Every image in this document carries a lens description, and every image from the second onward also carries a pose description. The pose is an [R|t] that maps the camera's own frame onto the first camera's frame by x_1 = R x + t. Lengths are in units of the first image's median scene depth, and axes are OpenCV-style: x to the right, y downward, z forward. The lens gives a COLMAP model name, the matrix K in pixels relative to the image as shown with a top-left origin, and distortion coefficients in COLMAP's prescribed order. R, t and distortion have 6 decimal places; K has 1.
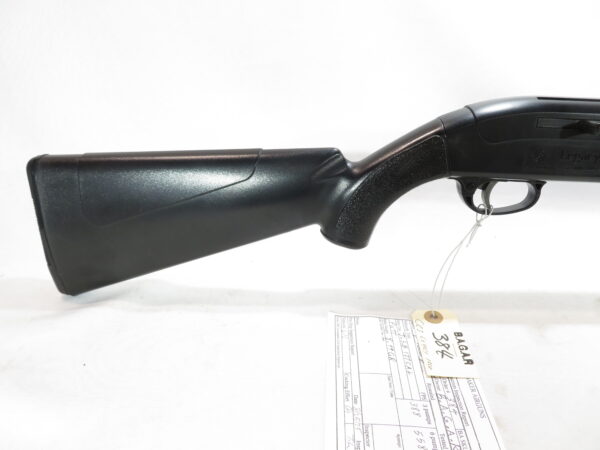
lens RADIAL K [[443.3, 0, 300.0], [0, 443.3, 225.0], [0, 0, 1]] dist [0.004285, -0.000276]
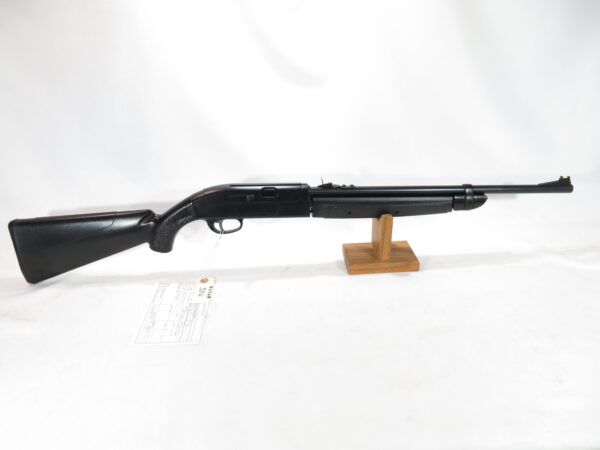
lens RADIAL K [[440.7, 0, 310.4], [0, 440.7, 226.5], [0, 0, 1]] dist [-0.000145, 0.000668]
pose [[0.994931, -0.060062, 0.080651, 0.680649], [0.059109, 0.998151, 0.014149, -0.066530], [-0.081352, -0.009310, 0.996642, -1.267805]]
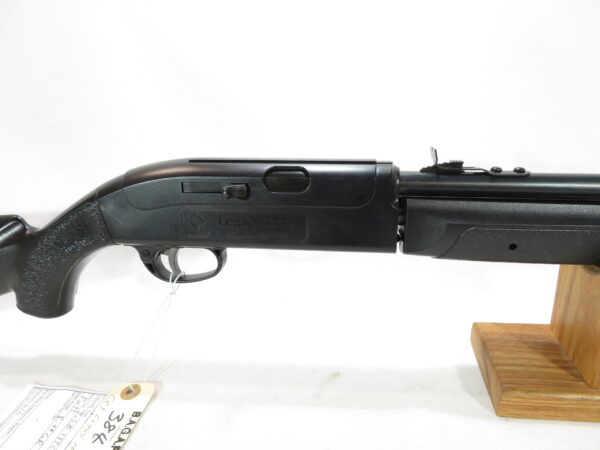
lens RADIAL K [[443.3, 0, 300.0], [0, 443.3, 225.0], [0, 0, 1]] dist [0.004285, -0.000276]
pose [[0.993403, -0.012135, -0.114030, 0.776796], [0.003457, 0.997102, -0.075994, -0.071611], [0.114622, 0.075099, 0.990566, 0.093555]]
